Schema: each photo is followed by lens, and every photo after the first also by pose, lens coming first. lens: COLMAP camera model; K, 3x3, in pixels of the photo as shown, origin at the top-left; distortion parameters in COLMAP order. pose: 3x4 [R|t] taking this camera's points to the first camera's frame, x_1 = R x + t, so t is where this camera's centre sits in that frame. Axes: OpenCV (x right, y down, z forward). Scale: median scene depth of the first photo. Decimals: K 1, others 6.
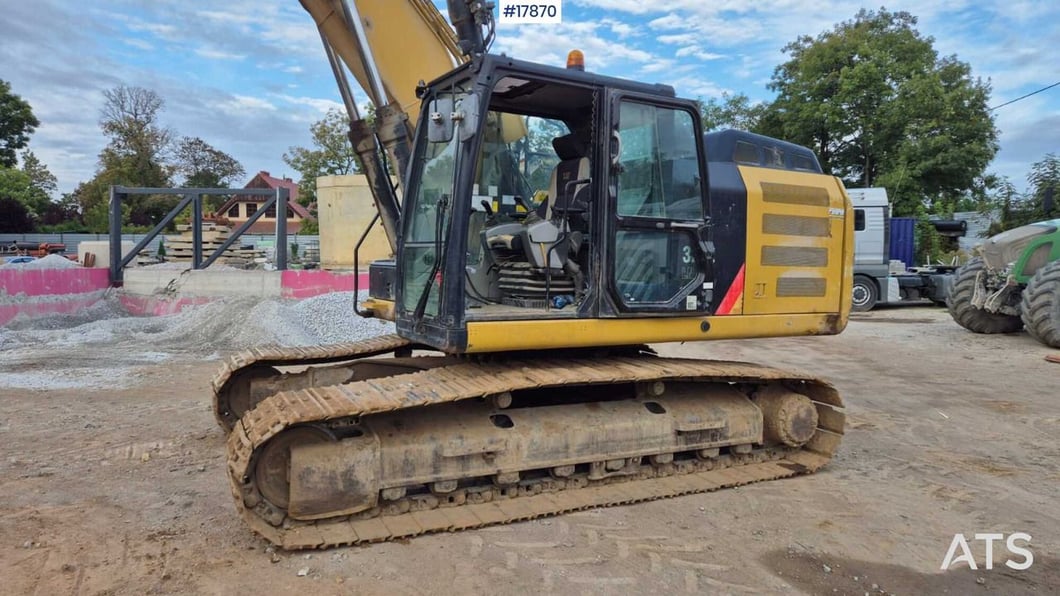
lens RADIAL K [[697.0, 0, 522.9], [0, 697.0, 293.8], [0, 0, 1]] dist [0.093375, -0.070626]
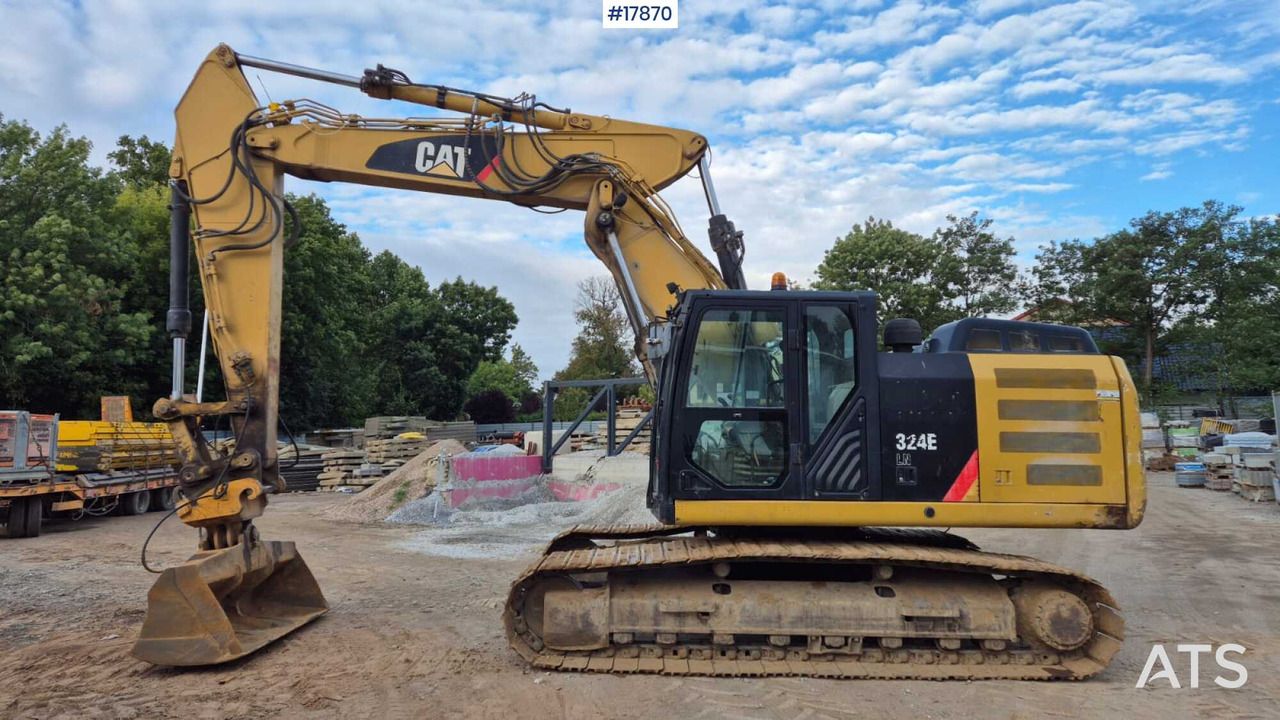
lens RADIAL K [[836.8, 0, 634.5], [0, 836.8, 340.1], [0, 0, 1]] dist [0.091949, -0.073949]
pose [[0.892996, -0.068092, -0.444884, 0.417002], [-0.008064, 0.985909, -0.167086, 0.008508], [0.449992, 0.152794, 0.879864, -0.306370]]
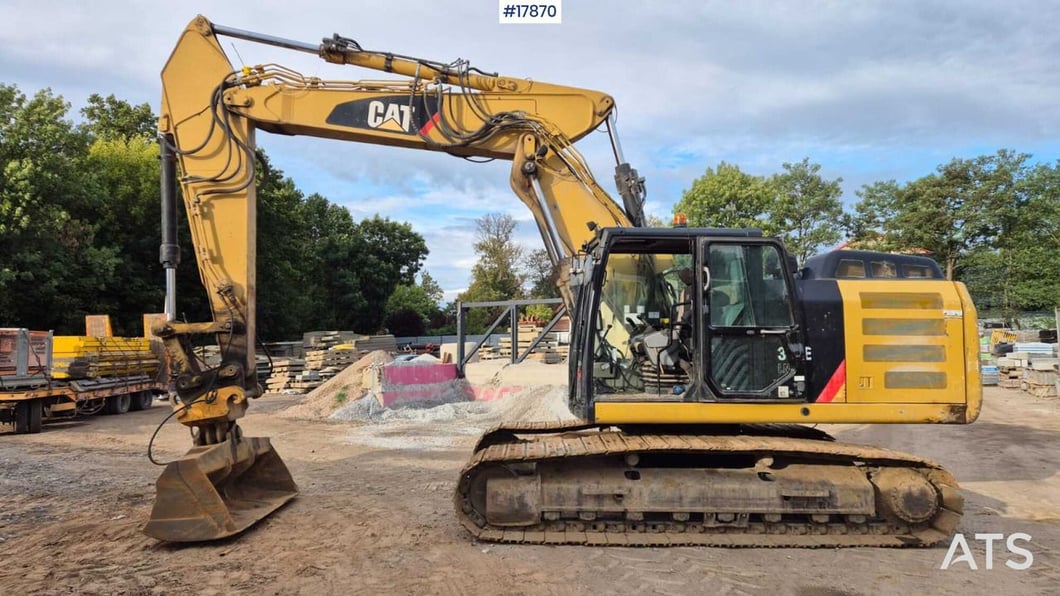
lens RADIAL K [[692.8, 0, 533.8], [0, 692.8, 297.7], [0, 0, 1]] dist [0.093159, -0.077126]
pose [[0.900495, -0.051282, -0.431832, 0.352553], [-0.002602, 0.992369, -0.123274, 0.001116], [0.434859, 0.112131, 0.893490, -0.323279]]
